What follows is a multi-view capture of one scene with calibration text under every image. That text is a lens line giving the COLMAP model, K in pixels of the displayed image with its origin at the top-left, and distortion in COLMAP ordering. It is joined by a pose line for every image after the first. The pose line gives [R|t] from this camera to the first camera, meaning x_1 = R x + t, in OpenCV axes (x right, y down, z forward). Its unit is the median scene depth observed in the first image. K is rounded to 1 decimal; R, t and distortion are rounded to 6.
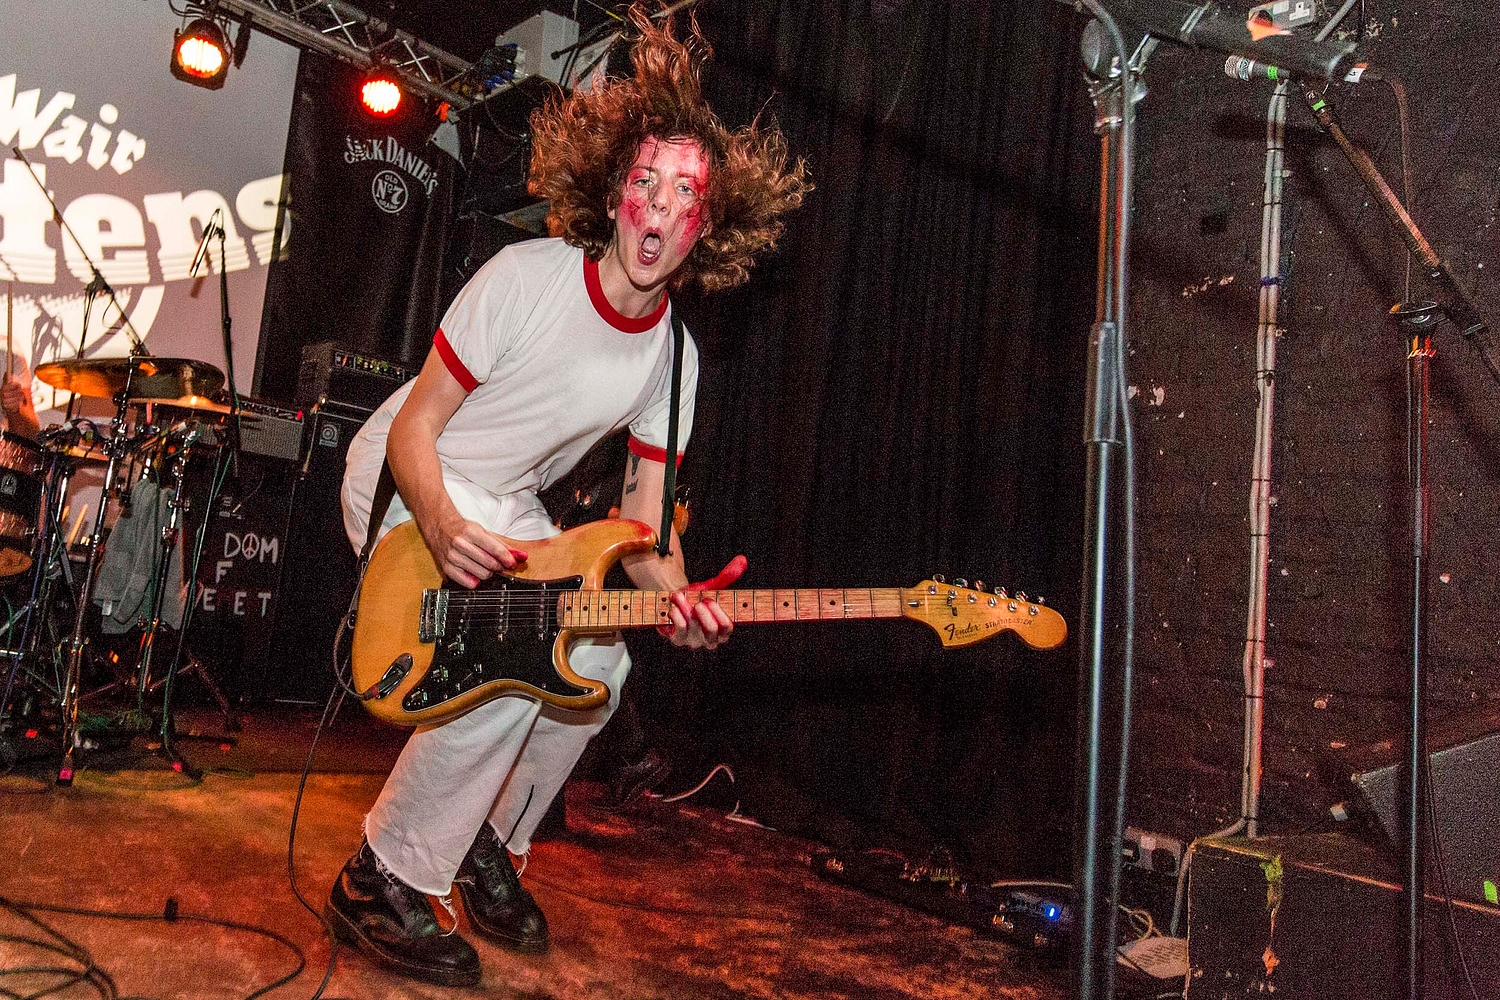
lens RADIAL K [[1144.4, 0, 502.1], [0, 1144.4, 427.6], [0, 0, 1]] dist [0.000302, 0.009107]
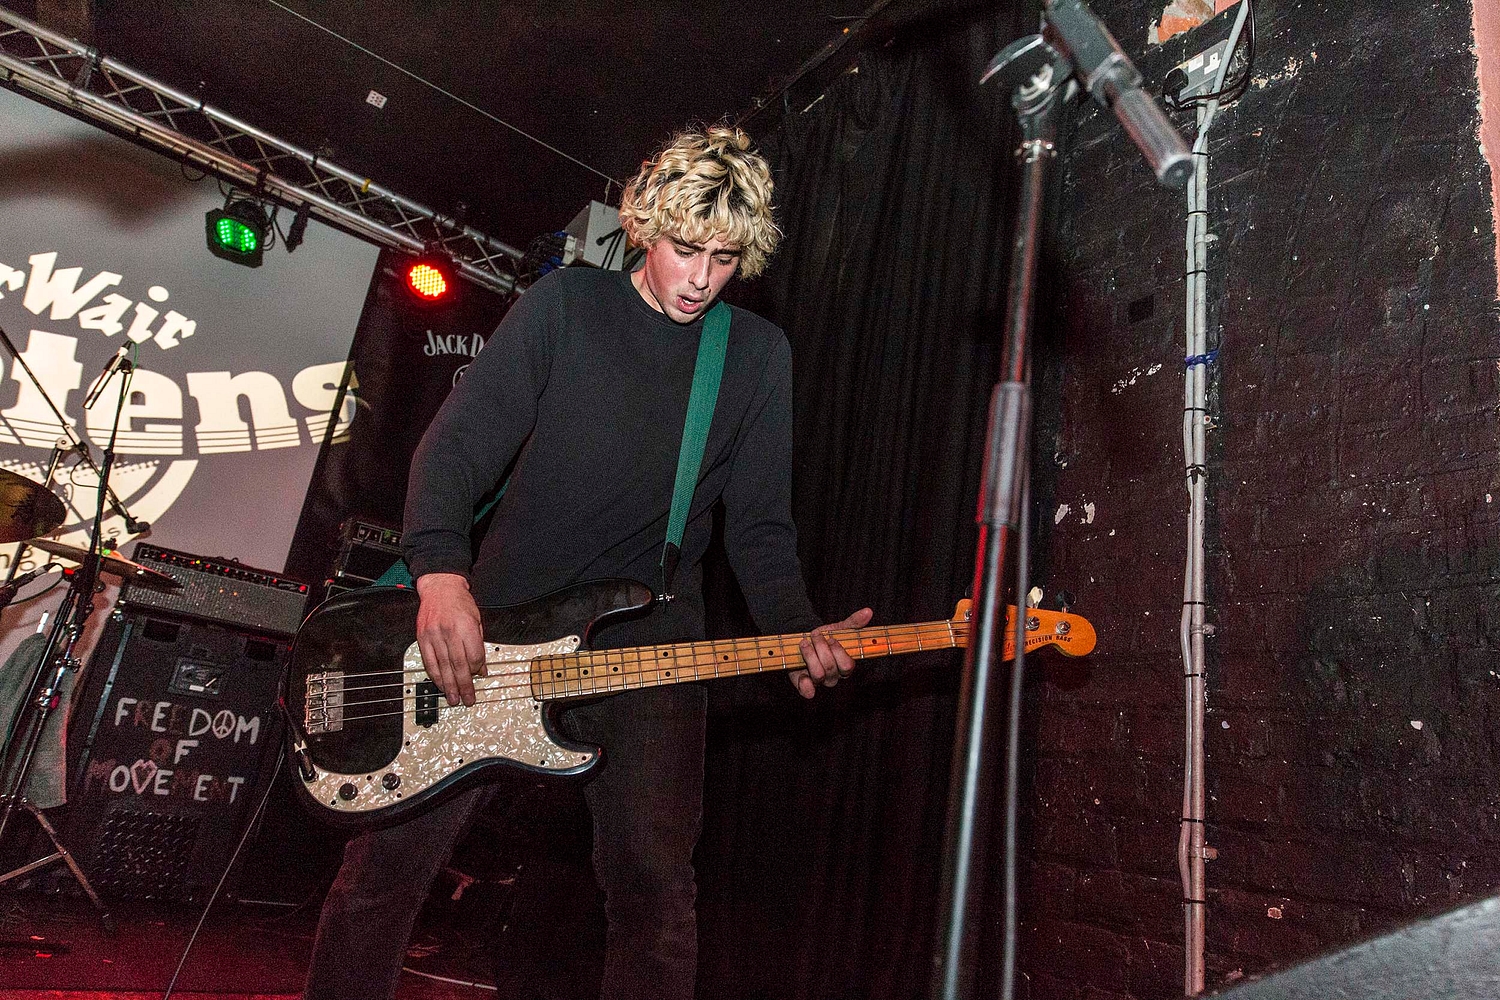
lens RADIAL K [[977.1, 0, 749.5], [0, 977.1, 496.8], [0, 0, 1]] dist [-0.000091, 0.006589]
pose [[0.999624, 0.004644, -0.027015, 0.228114], [-0.009177, 0.985369, -0.170185, 0.053231], [0.025830, 0.170369, 0.985042, 0.201232]]
